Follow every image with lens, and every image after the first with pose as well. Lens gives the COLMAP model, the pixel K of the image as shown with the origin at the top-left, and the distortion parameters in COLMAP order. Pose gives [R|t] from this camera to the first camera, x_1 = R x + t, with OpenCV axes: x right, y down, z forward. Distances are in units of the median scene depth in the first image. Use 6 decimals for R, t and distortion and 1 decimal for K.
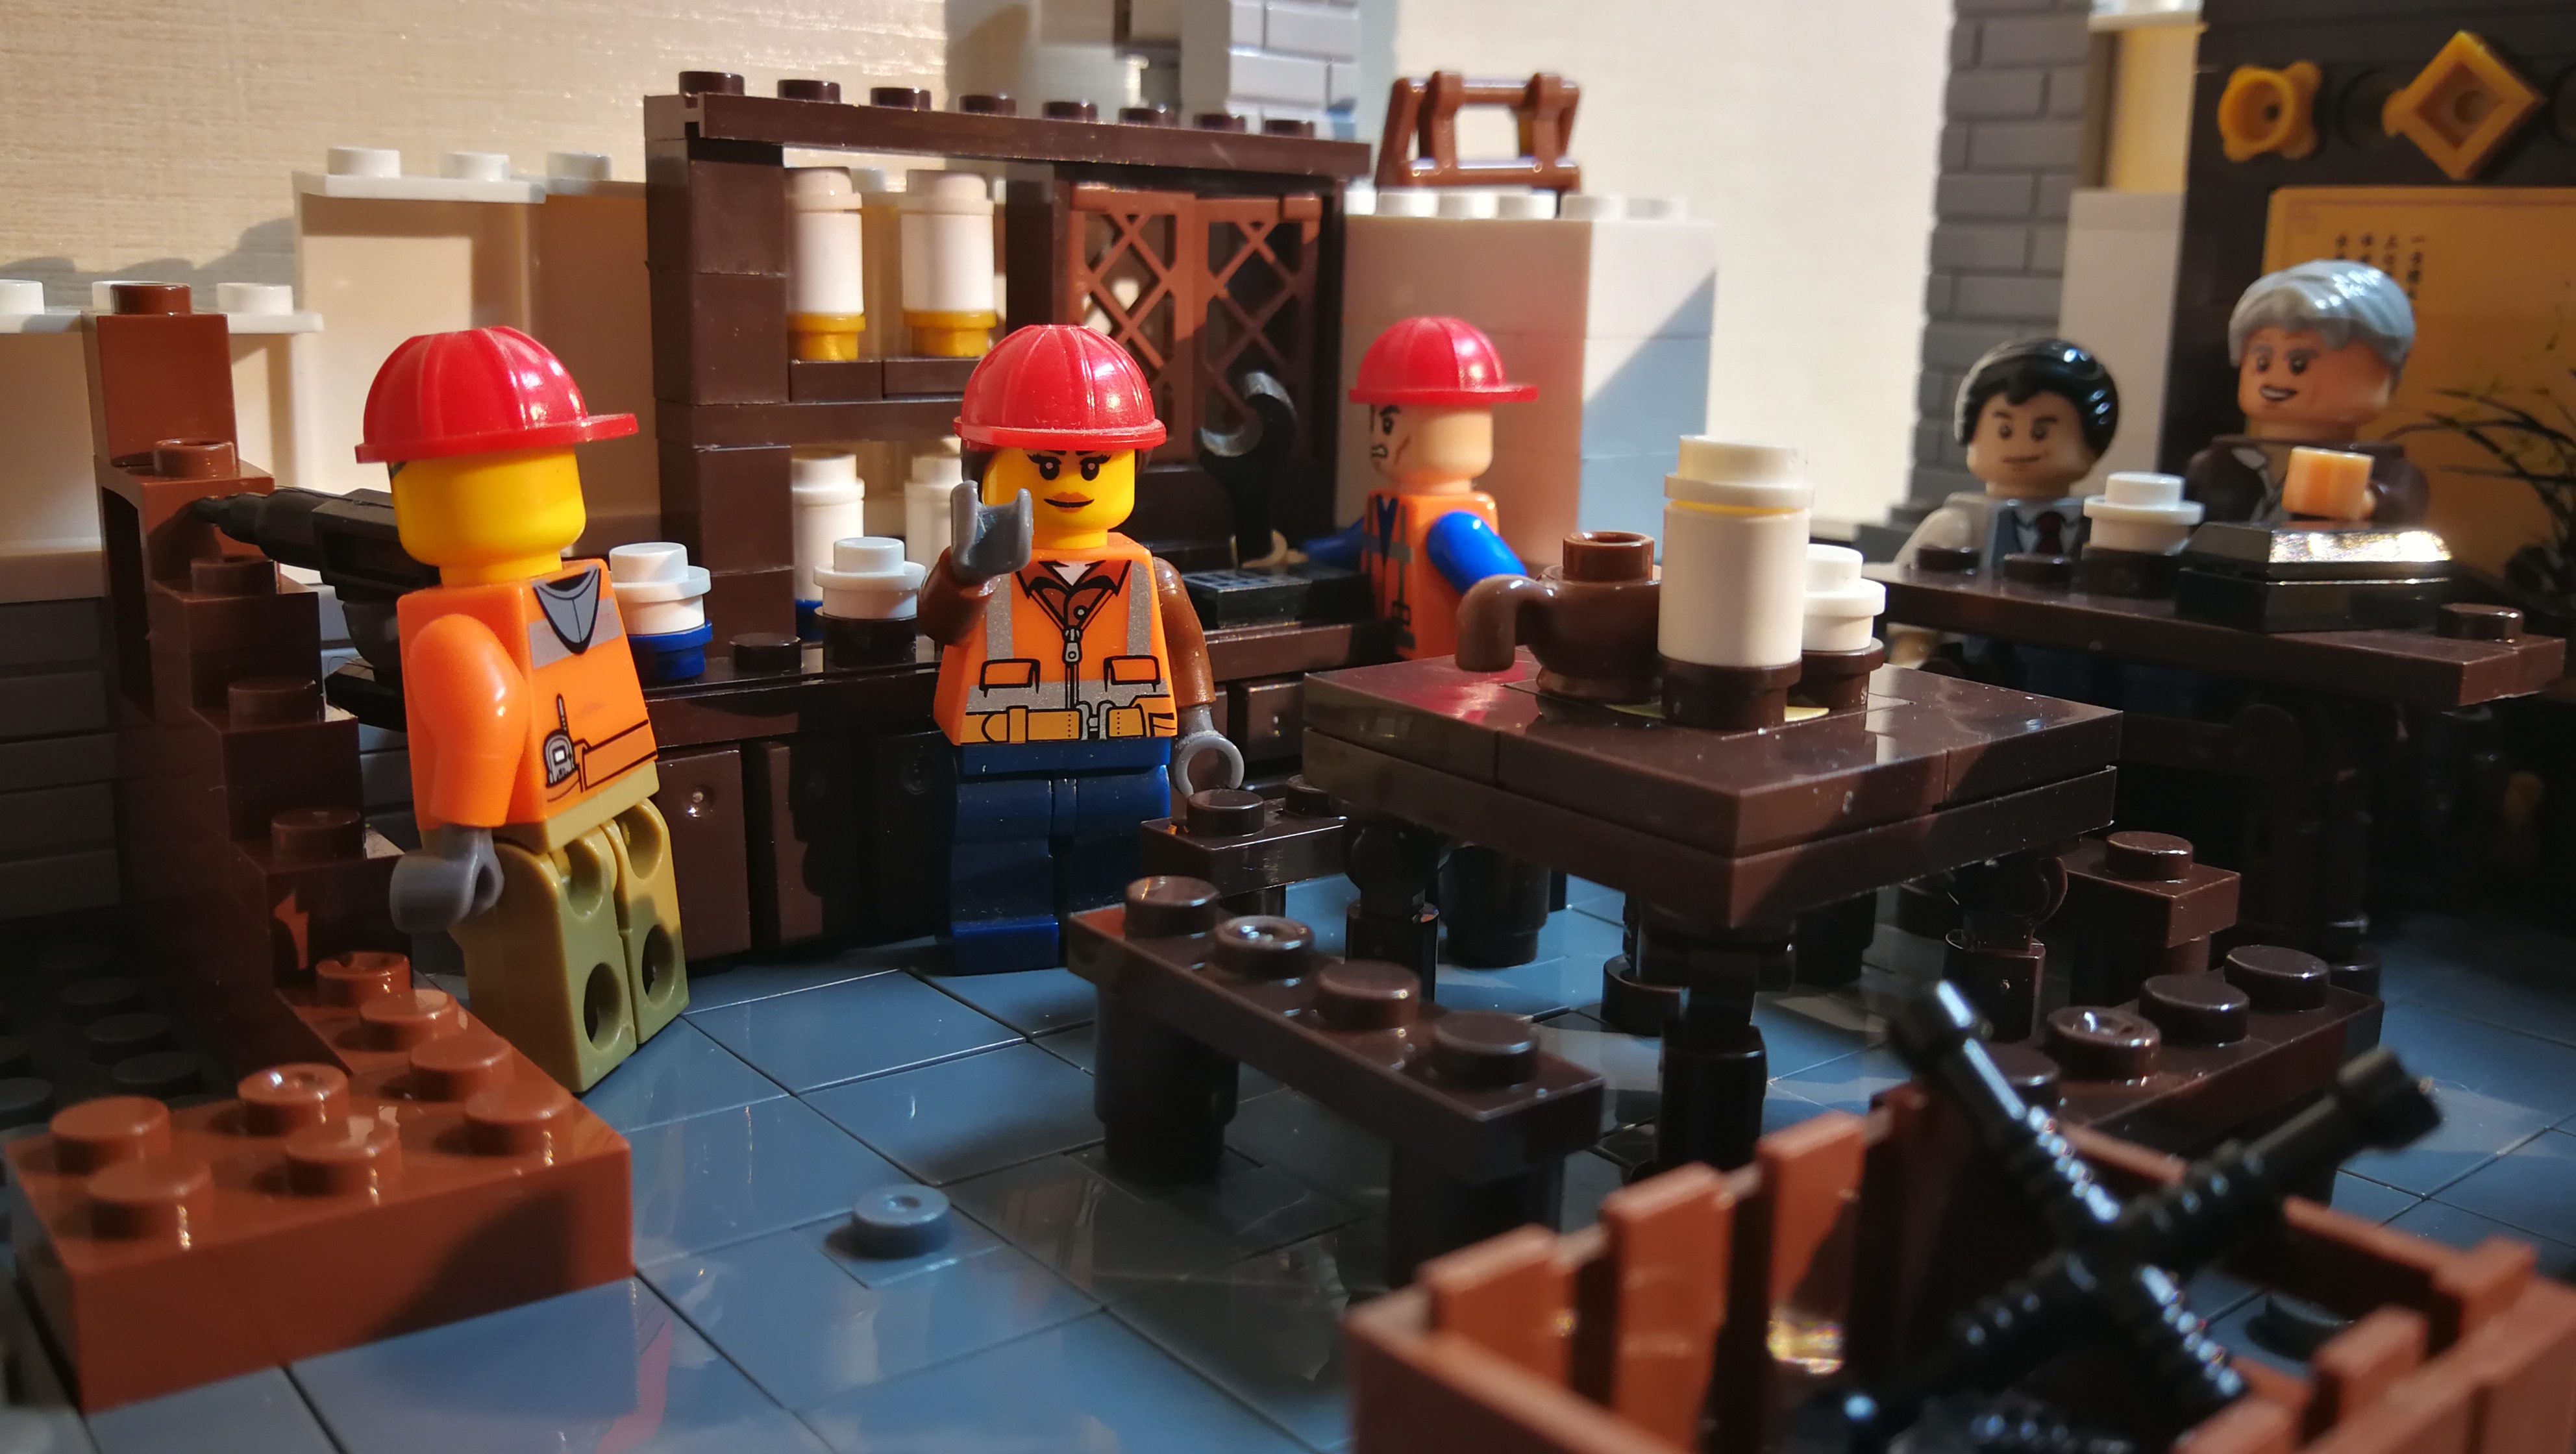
lens RADIAL K [[2158.8, 0, 1273.8], [0, 2158.8, 744.2], [0, 0, 1]] dist [0.006933, -0.055935]
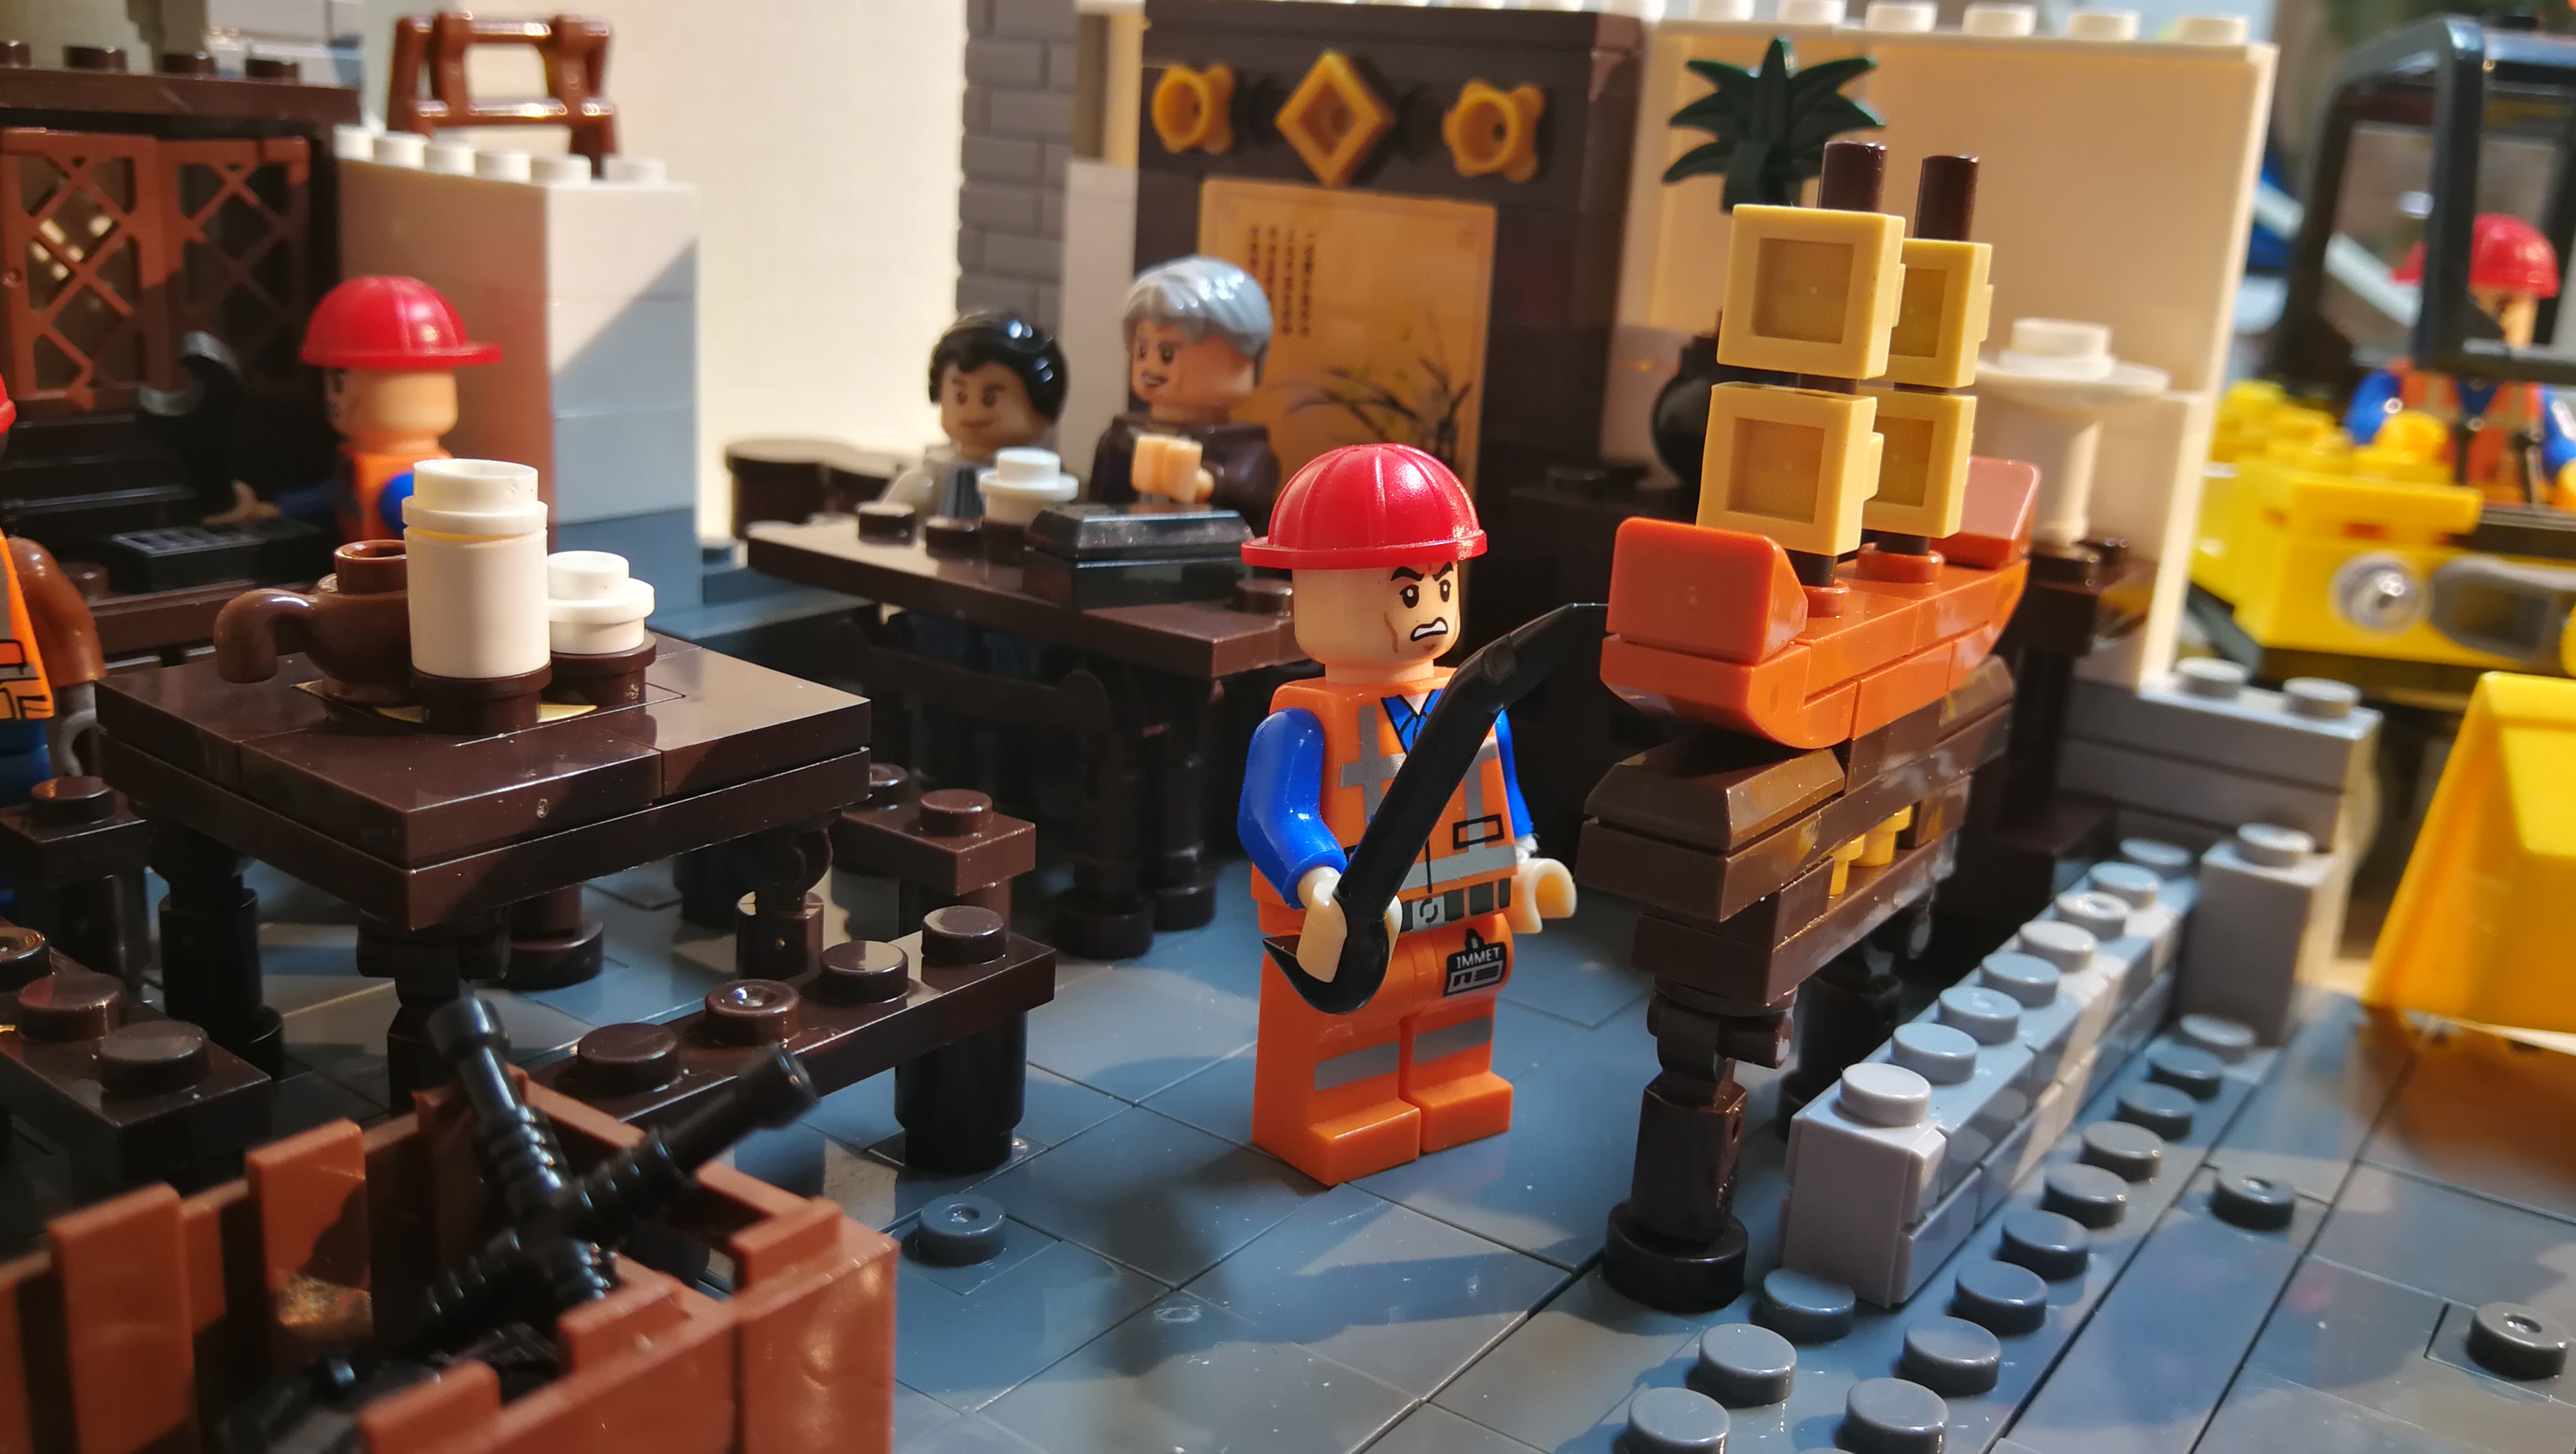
lens RADIAL K [[2158.8, 0, 1268.1], [0, 2158.8, 737.1], [0, 0, 1]] dist [0.006933, -0.055935]
pose [[0.962492, -0.028853, 0.269773, 0.196338], [0.010531, 0.997553, 0.069118, -0.049298], [-0.271107, -0.063684, 0.960440, -0.102370]]
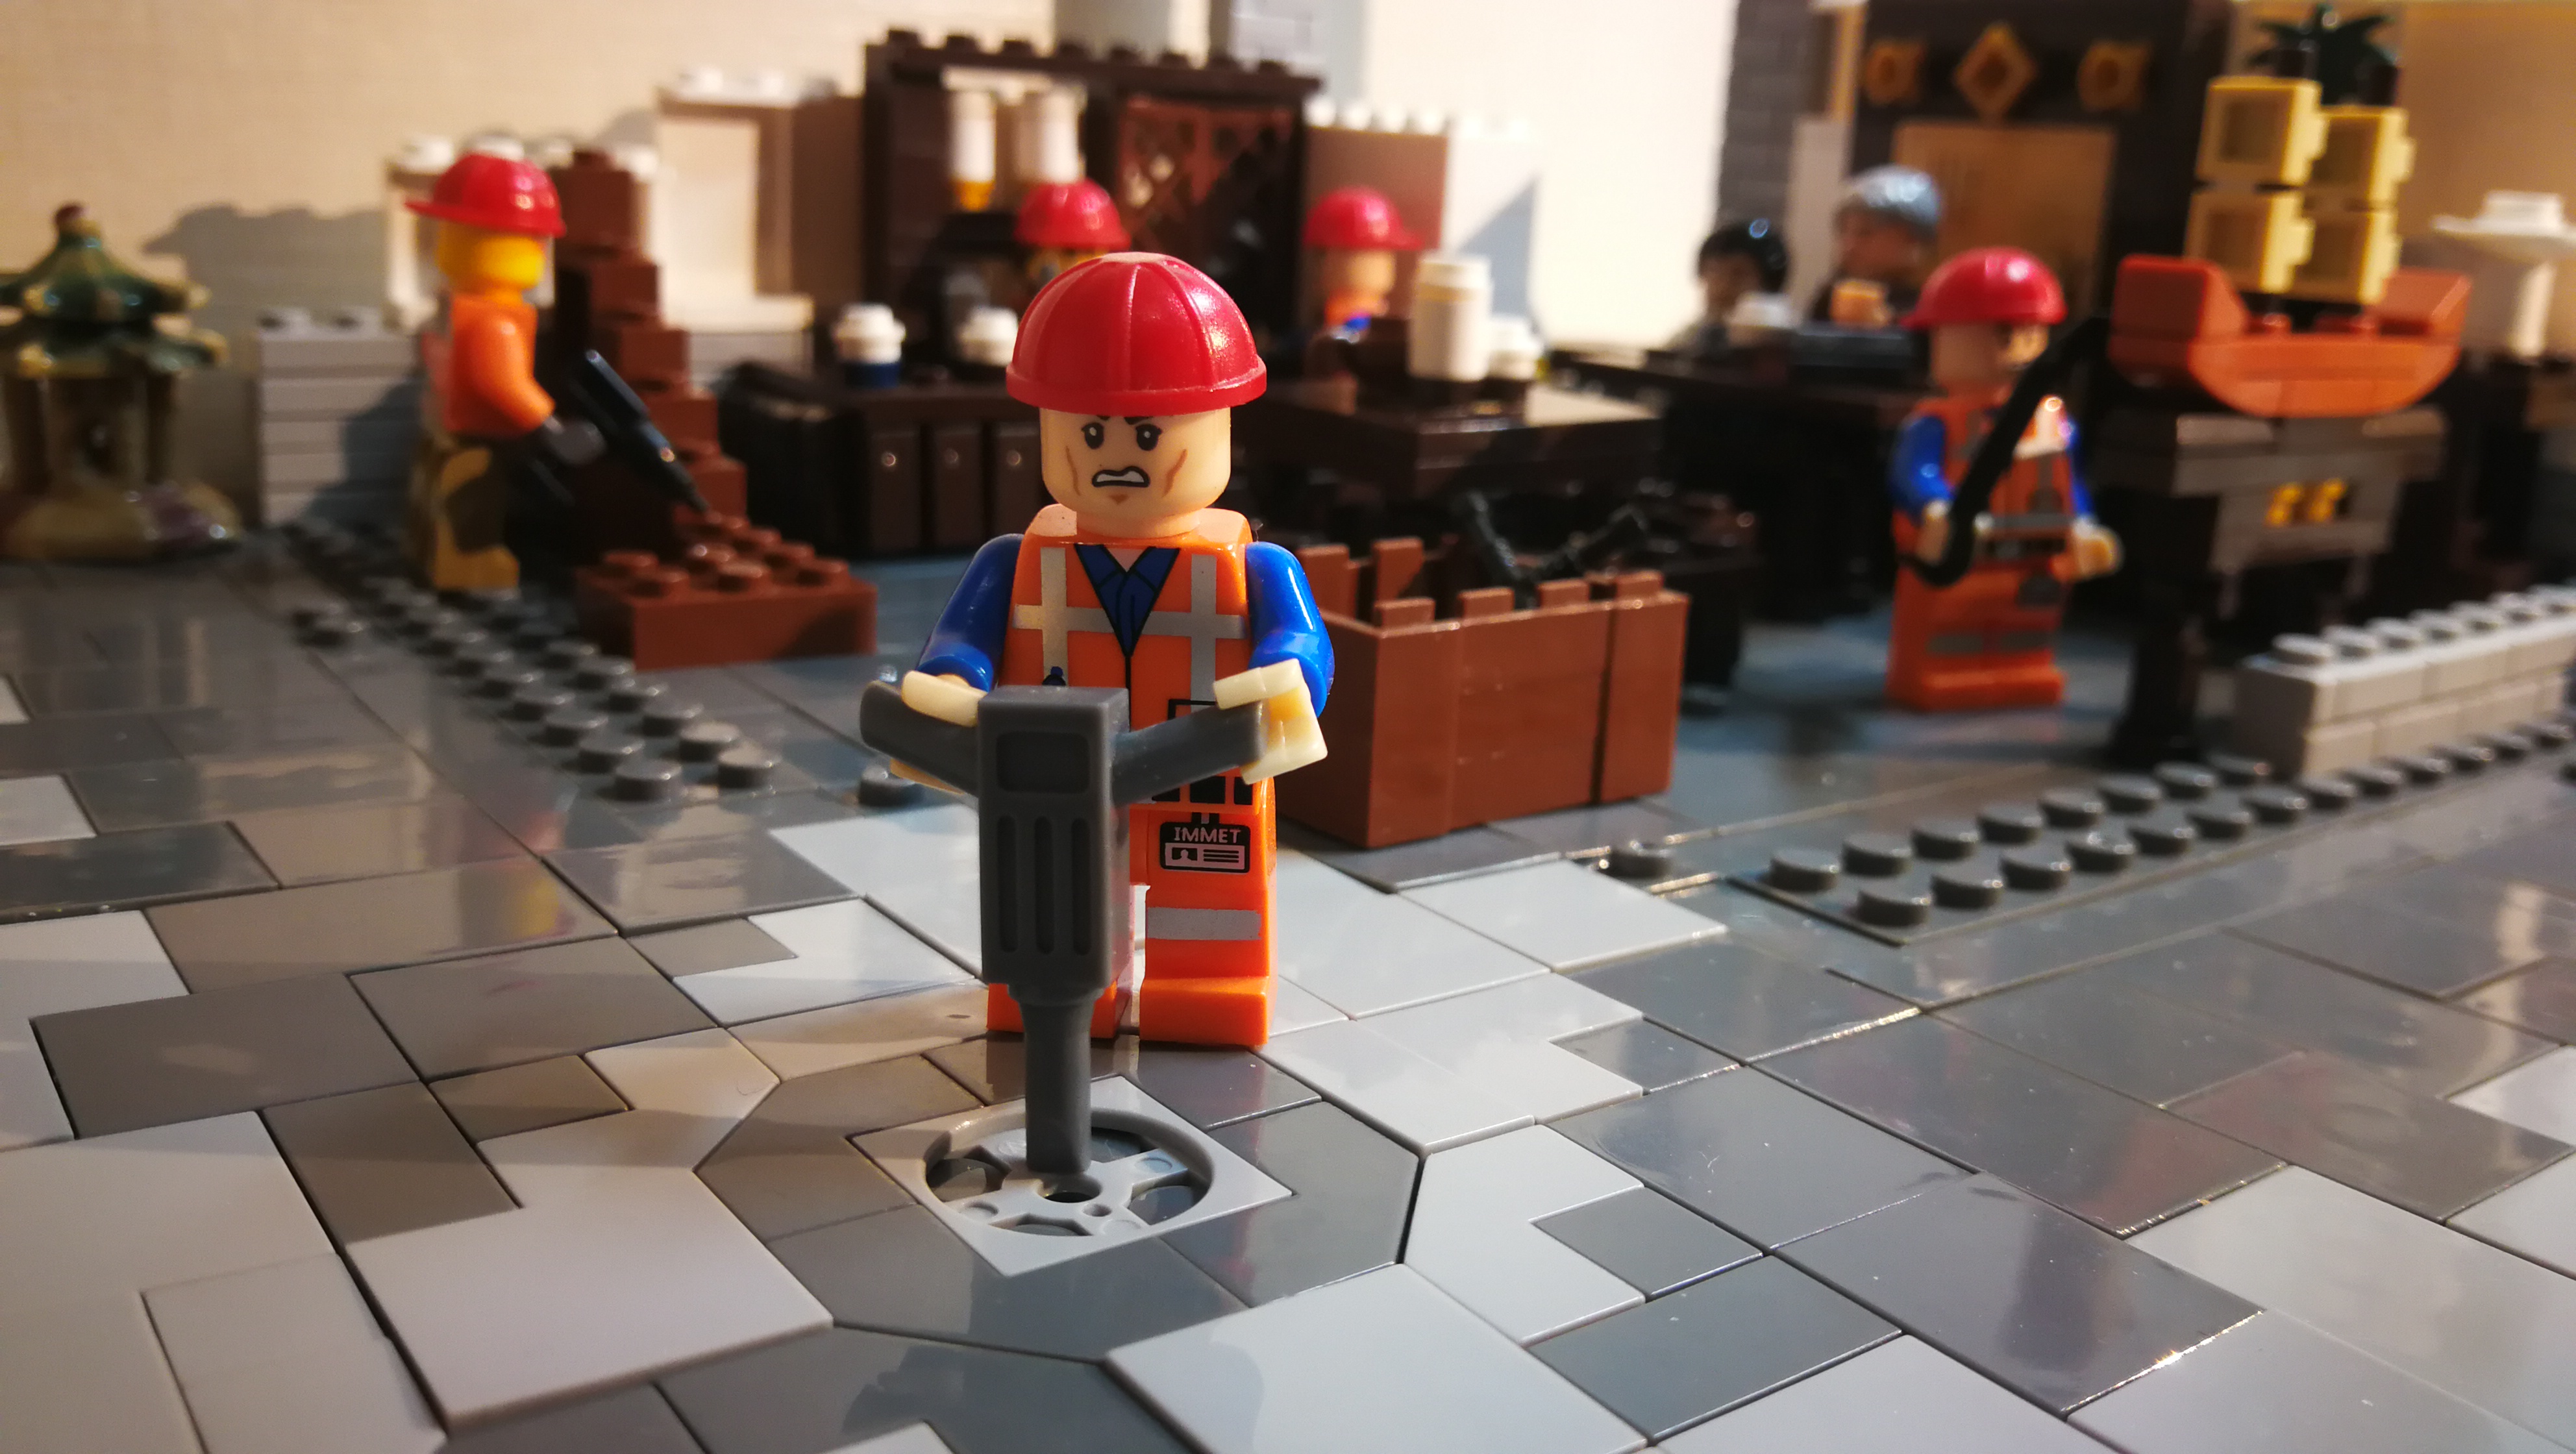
lens RADIAL K [[2158.8, 0, 1300.6], [0, 2158.8, 724.1], [0, 0, 1]] dist [0.006933, -0.055935]
pose [[0.999005, 0.036389, -0.025804, 0.094056], [-0.035139, 0.998261, 0.047321, 0.119645], [0.027481, -0.046367, 0.998546, -0.606184]]
